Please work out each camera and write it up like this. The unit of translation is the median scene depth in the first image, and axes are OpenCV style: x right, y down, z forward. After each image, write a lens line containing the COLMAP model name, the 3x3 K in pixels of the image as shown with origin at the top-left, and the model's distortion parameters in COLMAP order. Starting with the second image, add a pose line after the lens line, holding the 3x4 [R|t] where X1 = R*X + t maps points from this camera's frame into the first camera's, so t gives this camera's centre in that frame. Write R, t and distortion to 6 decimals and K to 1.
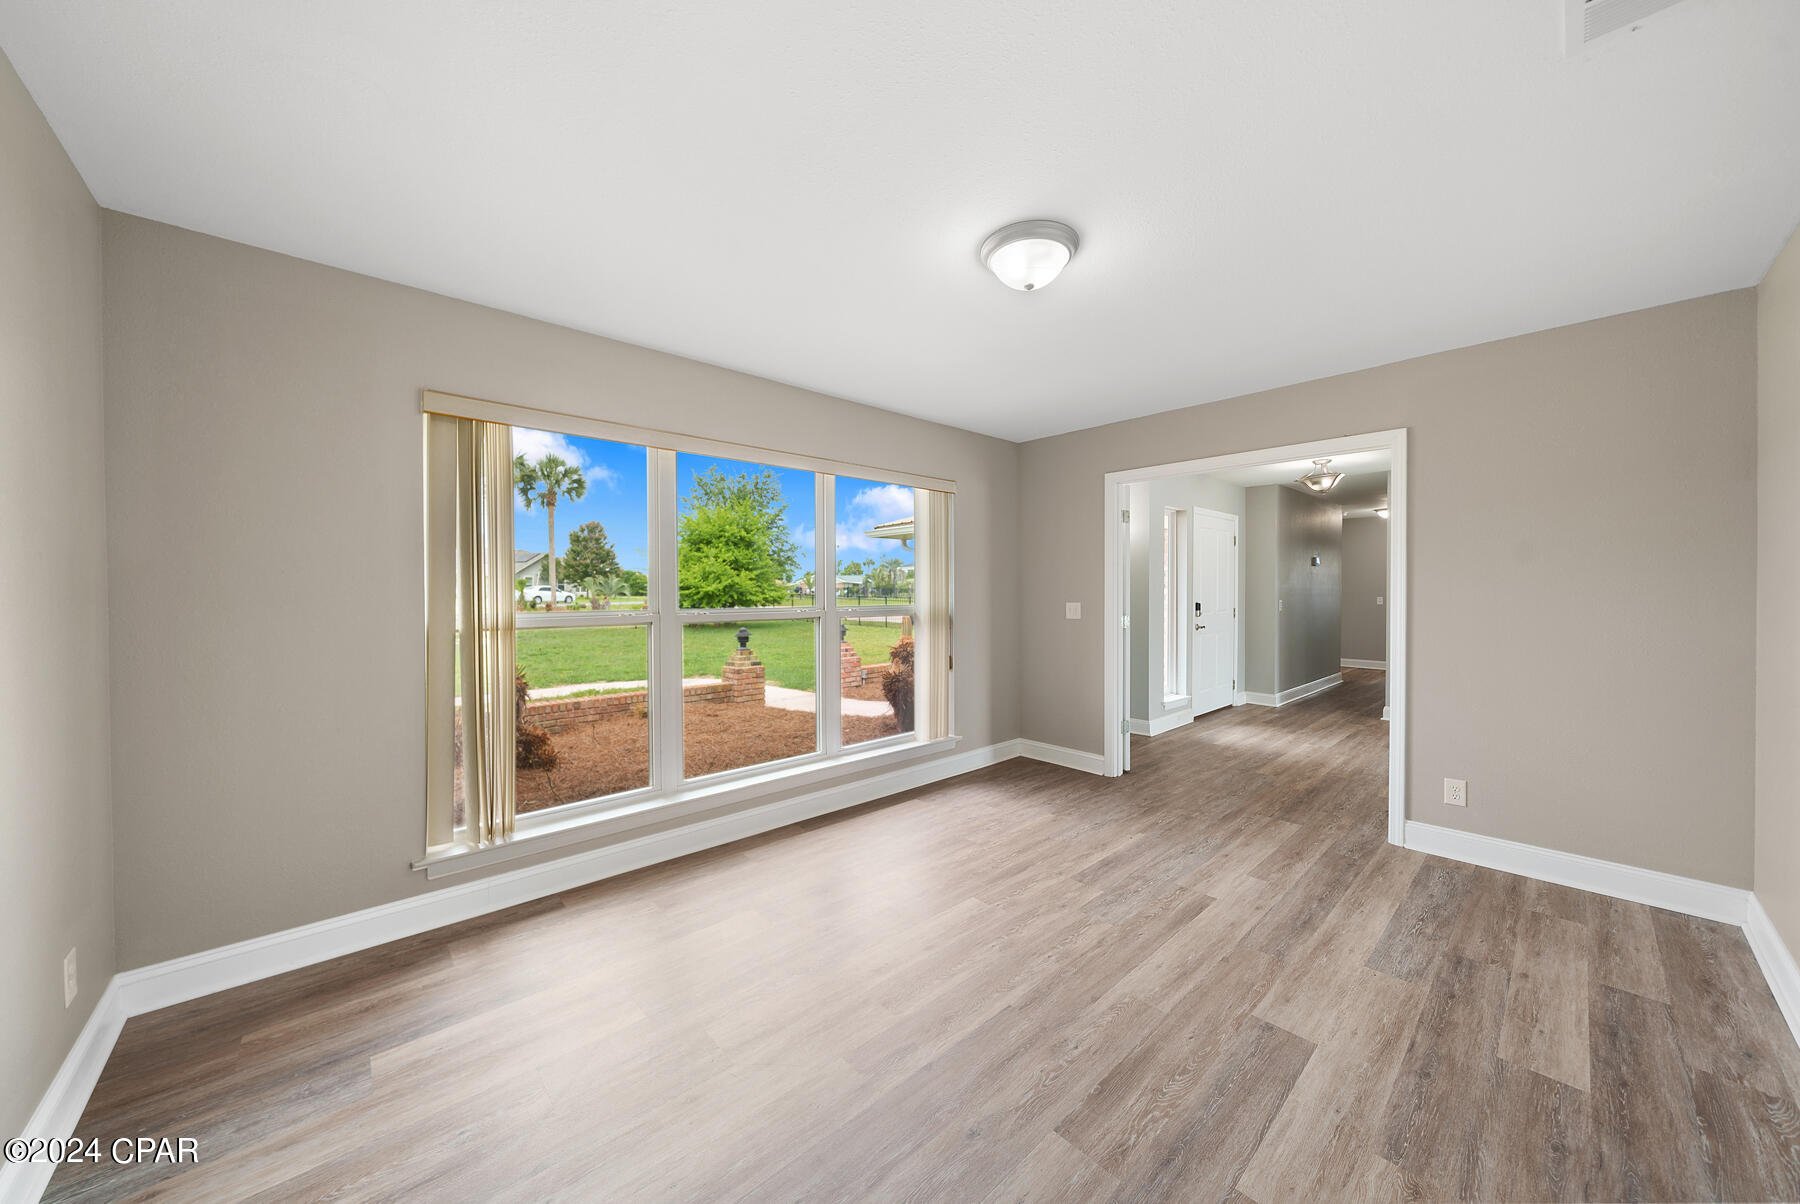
lens RADIAL K [[618.6, 0, 889.4], [0, 618.6, 598.6], [0, 0, 1]] dist [-0.001254, -0.000124]
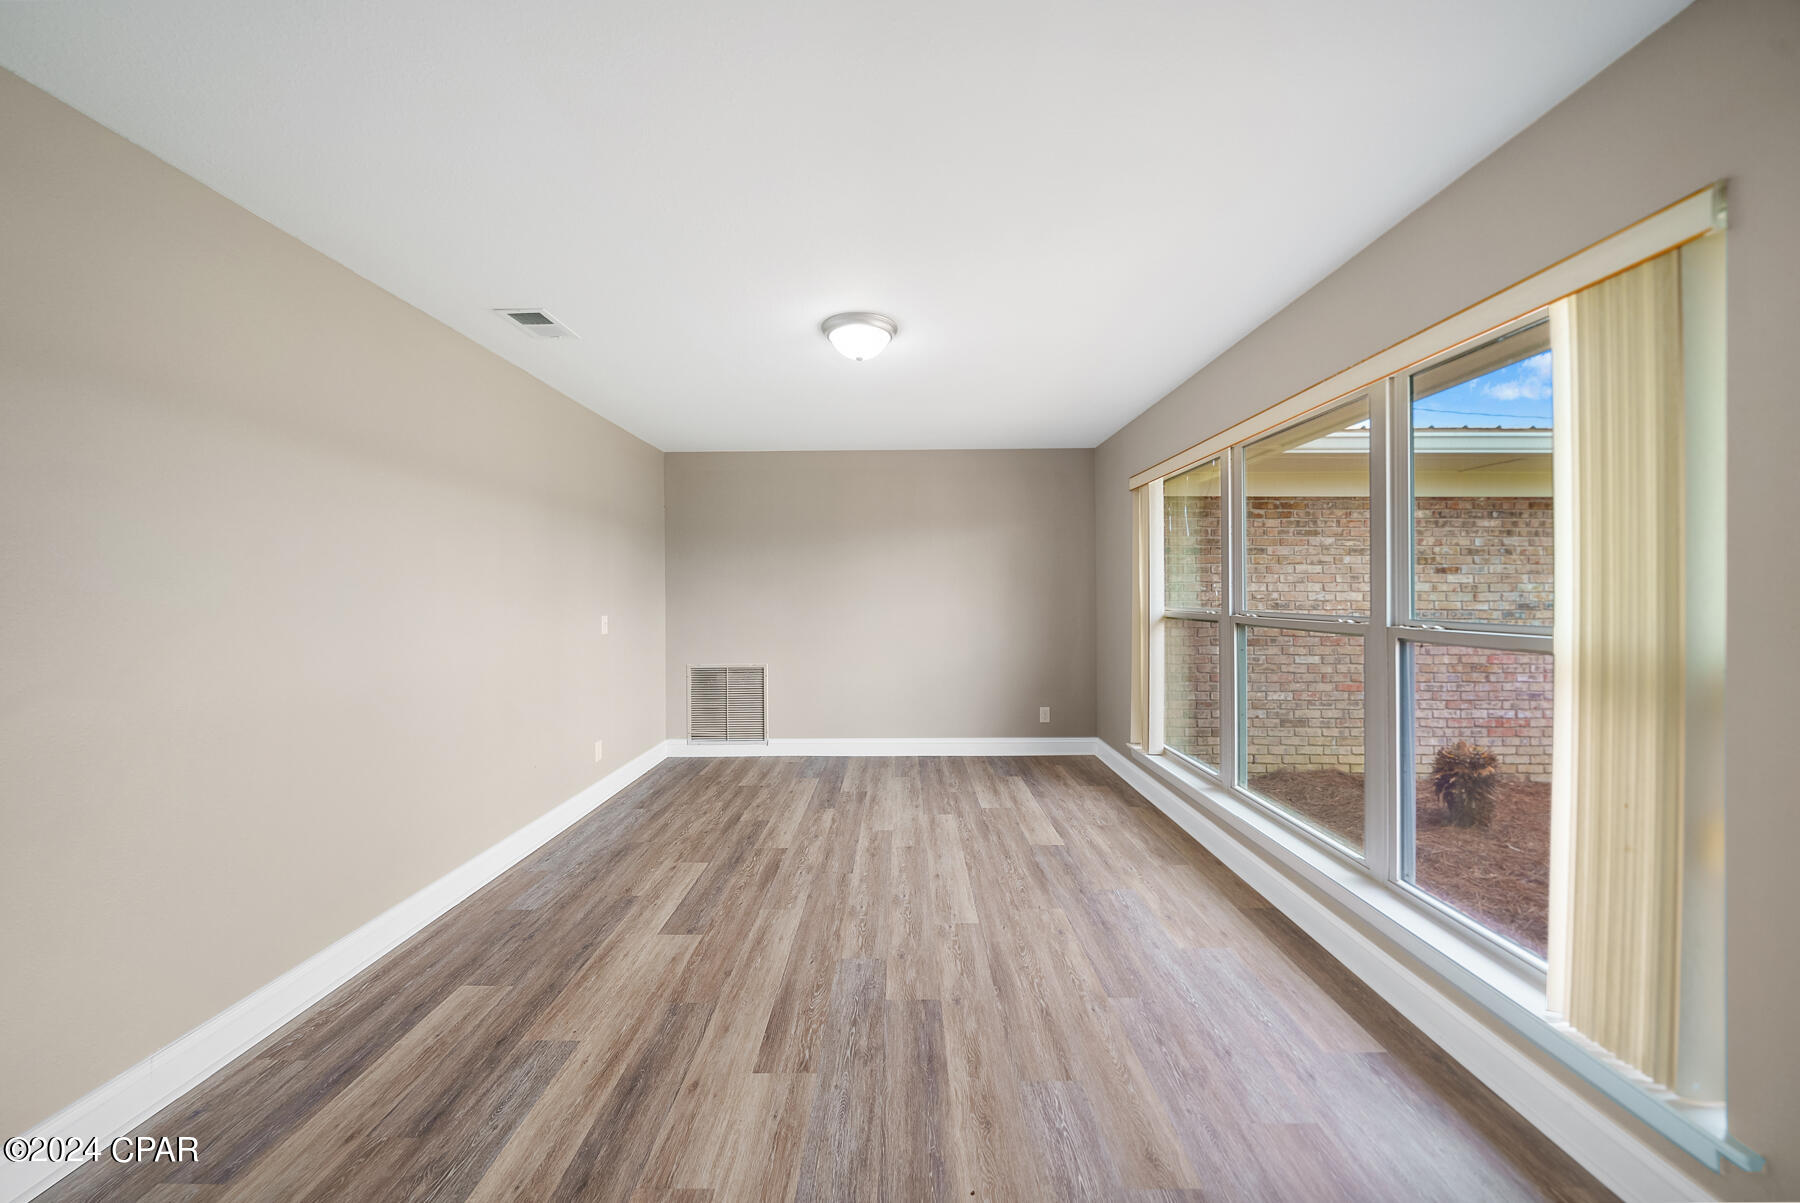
lens RADIAL K [[618.6, 0, 889.4], [0, 618.6, 598.1], [0, 0, 1]] dist [-0.001254, -0.000124]
pose [[-0.677839, 0.008284, -0.735163, 1.049078], [-0.003940, 0.999881, 0.014900, -0.011818], [0.735200, 0.012996, -0.677726, 1.784518]]
